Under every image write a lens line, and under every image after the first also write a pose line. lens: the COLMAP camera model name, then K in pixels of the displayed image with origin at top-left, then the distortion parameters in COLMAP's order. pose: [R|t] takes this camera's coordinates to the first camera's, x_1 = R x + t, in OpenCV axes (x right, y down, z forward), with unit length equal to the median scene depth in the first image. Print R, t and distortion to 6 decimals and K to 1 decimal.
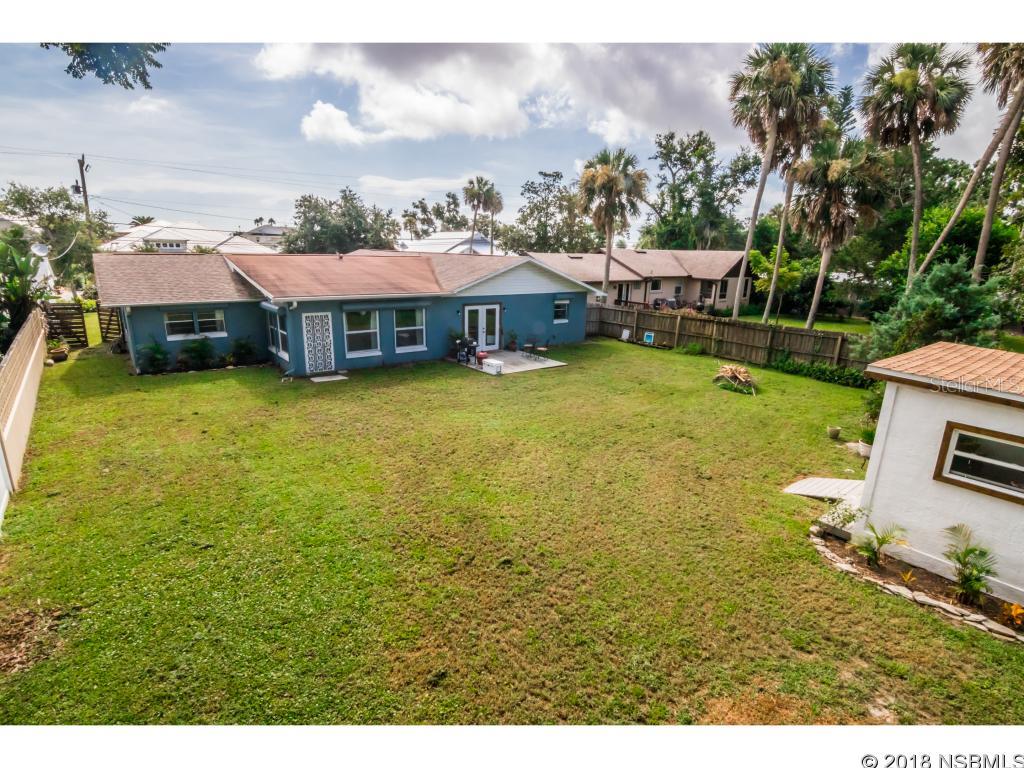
lens RADIAL K [[514.9, 0, 512.0], [0, 514.9, 384.0], [0, 0, 1]] dist [-0.000857, -0.018147]
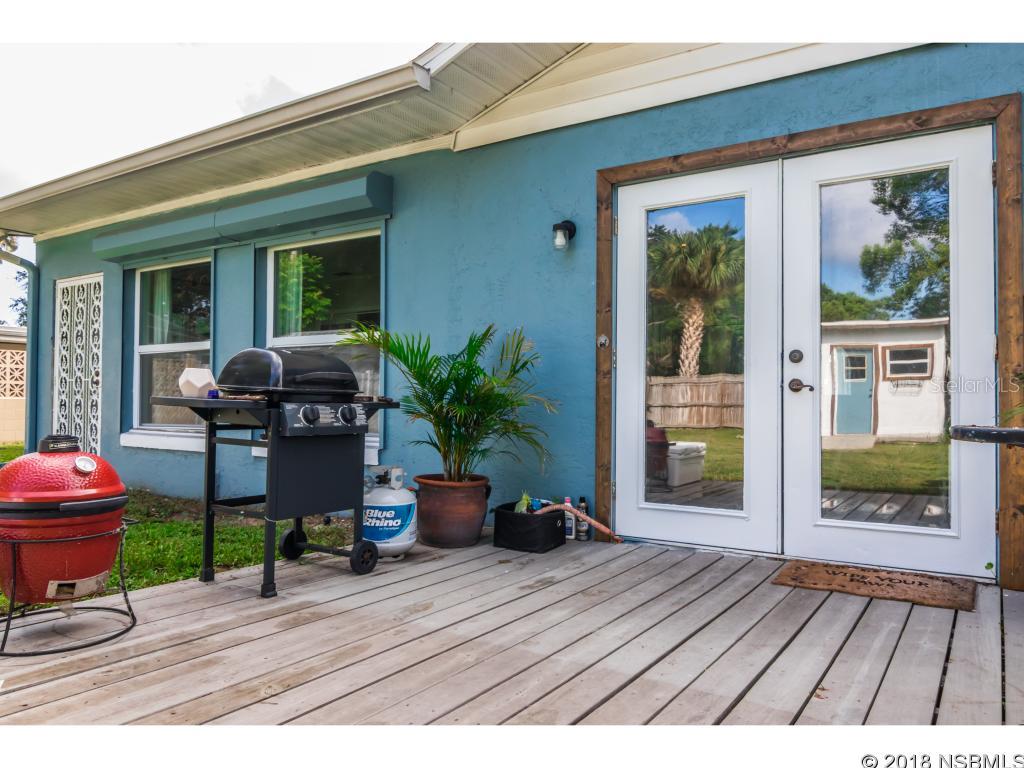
lens RADIAL K [[735.5, 0, 512.0], [0, 735.5, 384.0], [0, 0, 1]] dist [0.001078, 0.000110]
pose [[0.301850, -0.055925, -0.951714, 0.089061], [-0.237472, 0.962402, -0.131871, -0.072458], [0.923306, 0.265811, 0.277221, 0.991895]]
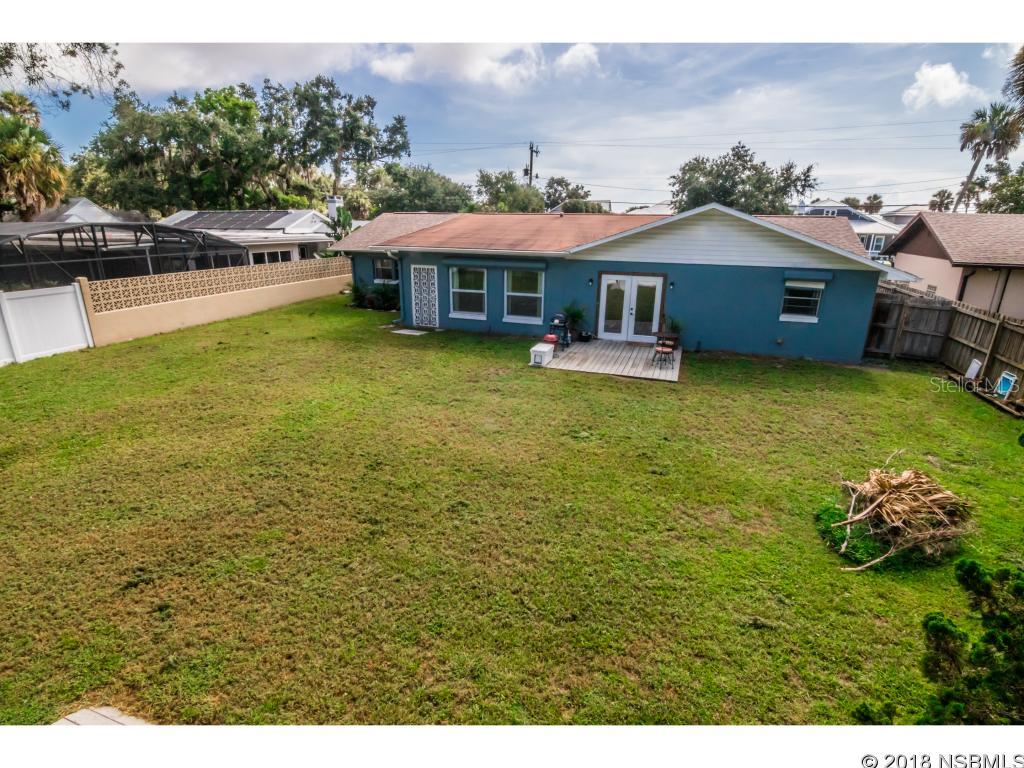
lens RADIAL K [[514.9, 0, 512.0], [0, 514.9, 384.0], [0, 0, 1]] dist [-0.000857, -0.018147]
pose [[0.556599, 0.231431, -0.797895, 0.485887], [-0.208812, 0.968556, 0.135267, -0.077000], [0.804111, 0.091321, 0.587423, 0.511875]]
